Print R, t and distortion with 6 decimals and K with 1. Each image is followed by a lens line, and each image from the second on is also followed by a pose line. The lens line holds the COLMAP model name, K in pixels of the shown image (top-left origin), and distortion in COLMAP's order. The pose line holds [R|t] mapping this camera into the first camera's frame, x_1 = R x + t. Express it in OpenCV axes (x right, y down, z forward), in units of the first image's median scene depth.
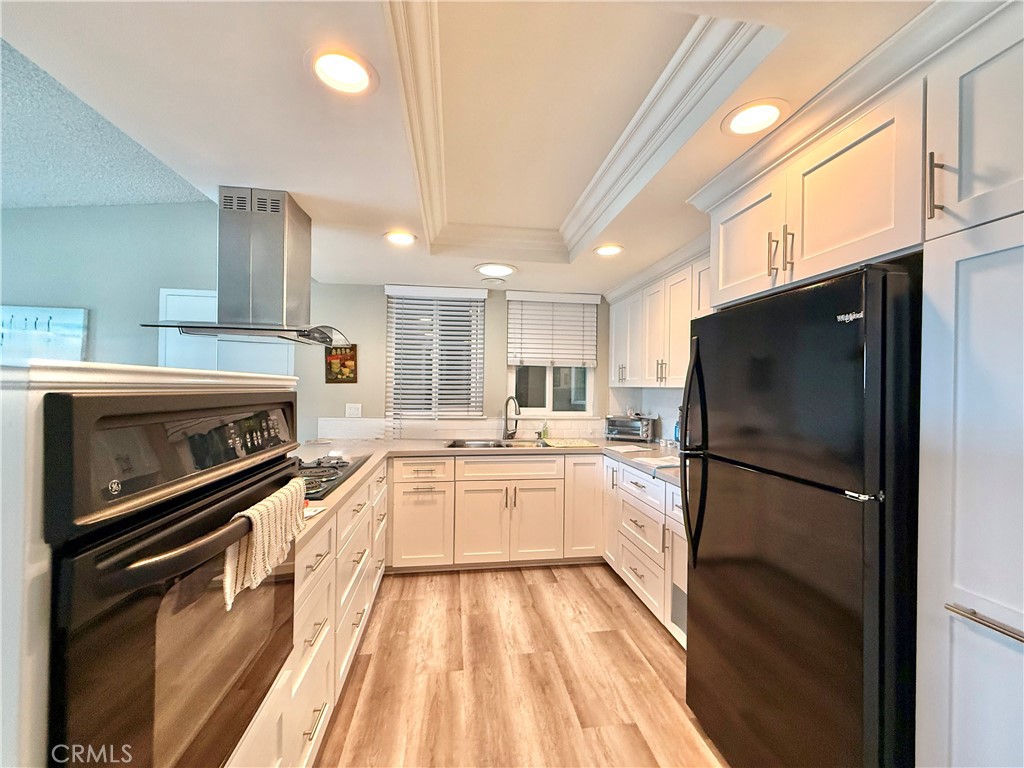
lens RADIAL K [[407.3, 0, 513.5], [0, 407.3, 384.6], [0, 0, 1]] dist [-0.000176, -0.000326]
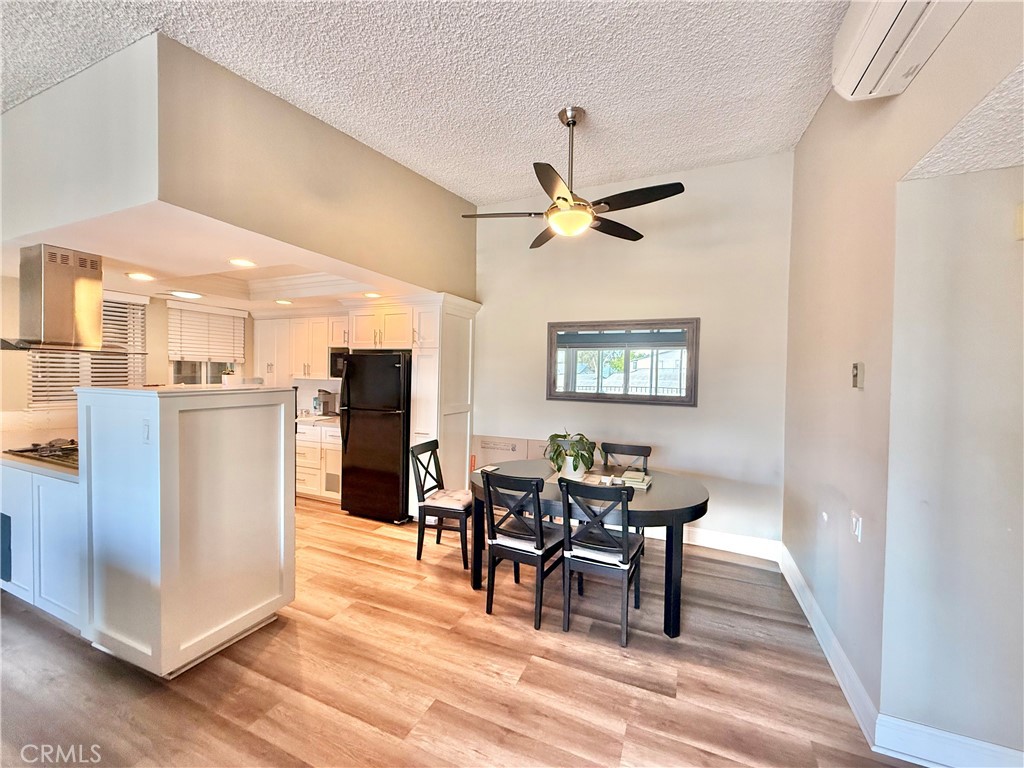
lens RADIAL K [[407.3, 0, 514.7], [0, 407.3, 385.6], [0, 0, 1]] dist [-0.000176, -0.000326]
pose [[0.526426, -0.026746, 0.849800, -0.625054], [-0.018829, 0.998893, 0.043102, -0.054305], [-0.850012, -0.038691, 0.525340, -0.658000]]
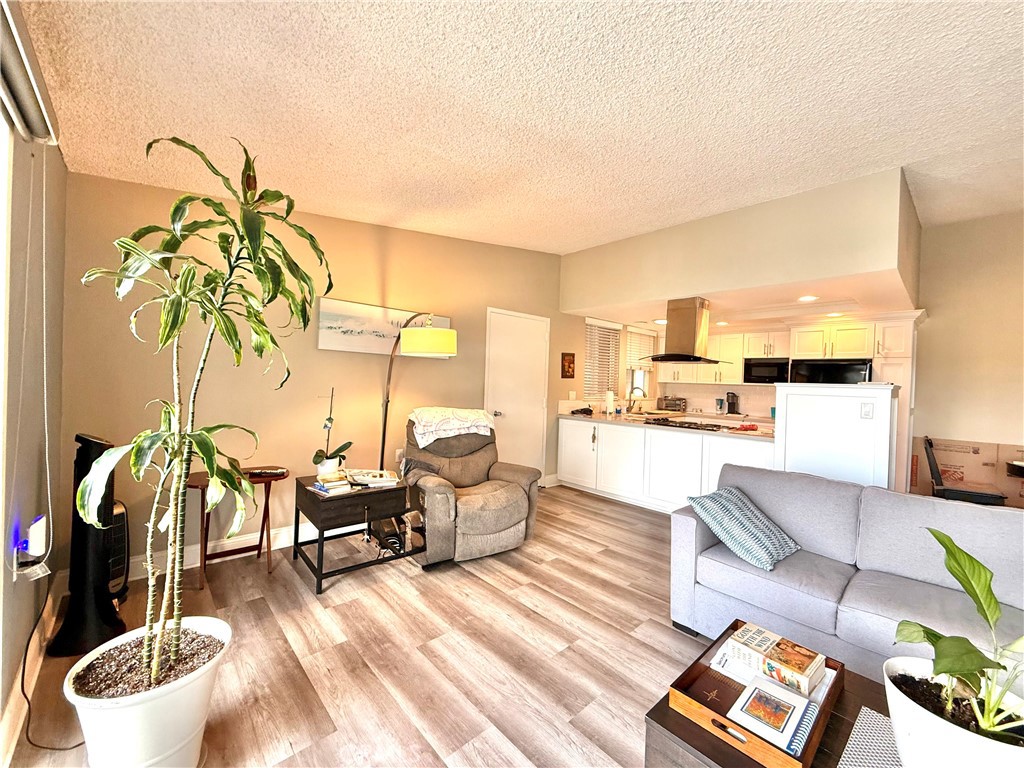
lens RADIAL K [[407.3, 0, 513.0], [0, 407.3, 383.0], [0, 0, 1]] dist [-0.000176, -0.000326]
pose [[0.829501, 0.010716, 0.558402, -1.673637], [-0.025865, 0.999480, 0.019242, -0.010945], [-0.557906, -0.030404, 0.829347, -0.198031]]
